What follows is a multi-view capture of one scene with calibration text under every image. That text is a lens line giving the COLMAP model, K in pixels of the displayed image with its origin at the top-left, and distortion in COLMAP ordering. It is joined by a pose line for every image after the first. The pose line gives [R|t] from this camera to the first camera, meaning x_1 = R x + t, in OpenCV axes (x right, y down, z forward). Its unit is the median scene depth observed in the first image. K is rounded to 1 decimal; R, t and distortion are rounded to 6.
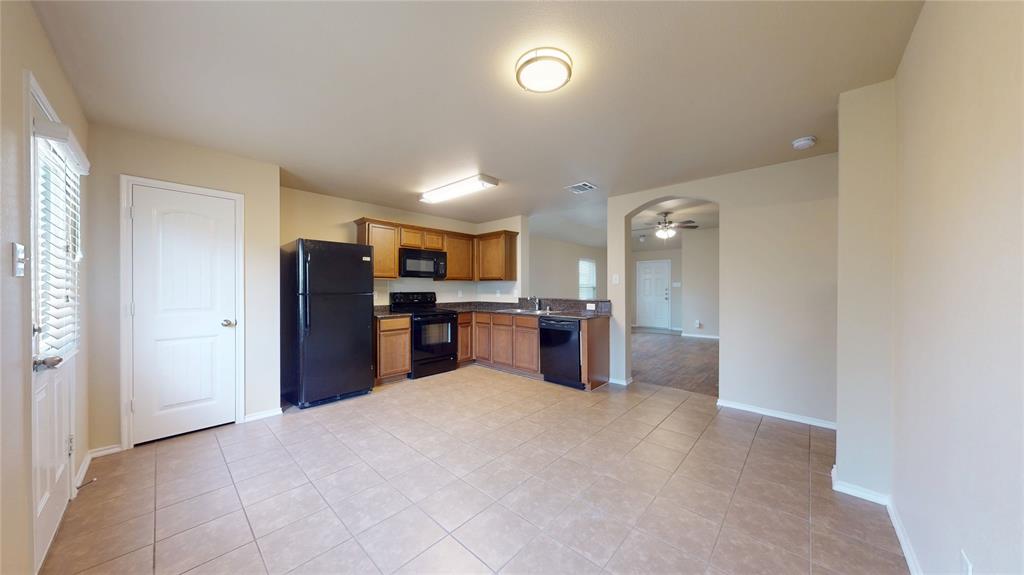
lens RADIAL K [[323.0, 0, 513.4], [0, 323.0, 288.6], [0, 0, 1]] dist [-0.000924, -0.000041]
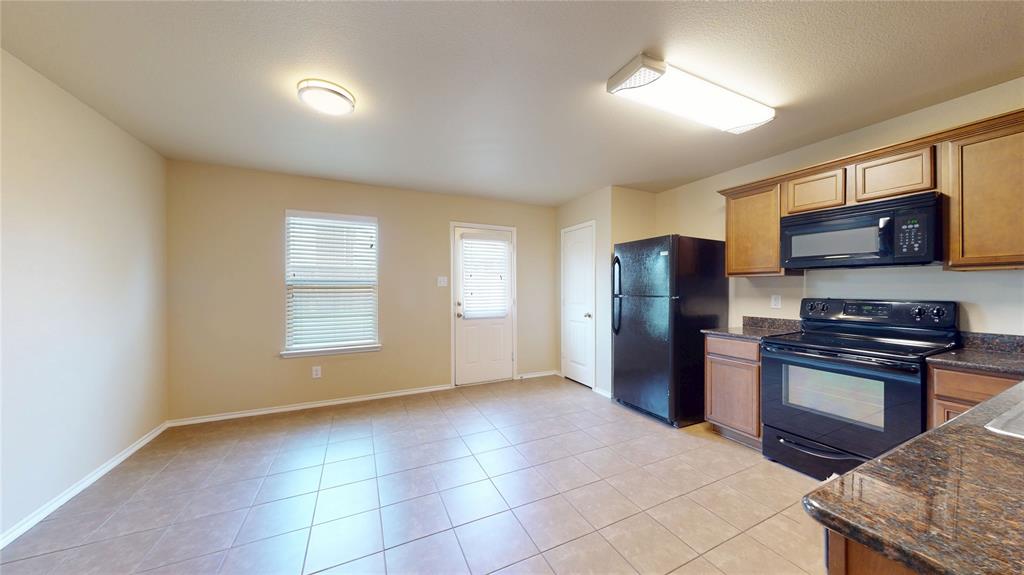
lens RADIAL K [[318.3, 0, 500.9], [0, 318.3, 288.3], [0, 0, 1]] dist [-0.000117, -0.000003]
pose [[-0.394611, -0.006413, -0.918826, 0.336612], [-0.005819, 0.999973, -0.004480, -0.000152], [0.918830, 0.003579, -0.394637, 0.751790]]
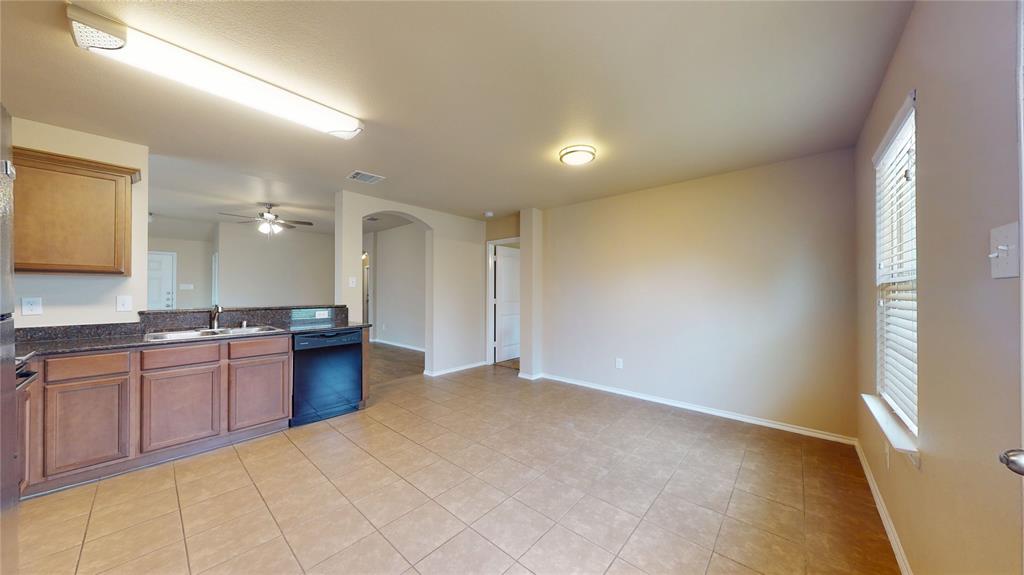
lens RADIAL K [[323.0, 0, 513.4], [0, 323.0, 288.6], [0, 0, 1]] dist [-0.000924, -0.000041]
pose [[-0.017138, 0.008518, 0.999817, -0.560814], [0.001477, 0.999963, -0.008494, -0.001128], [-0.999852, 0.001331, -0.017150, 0.513439]]
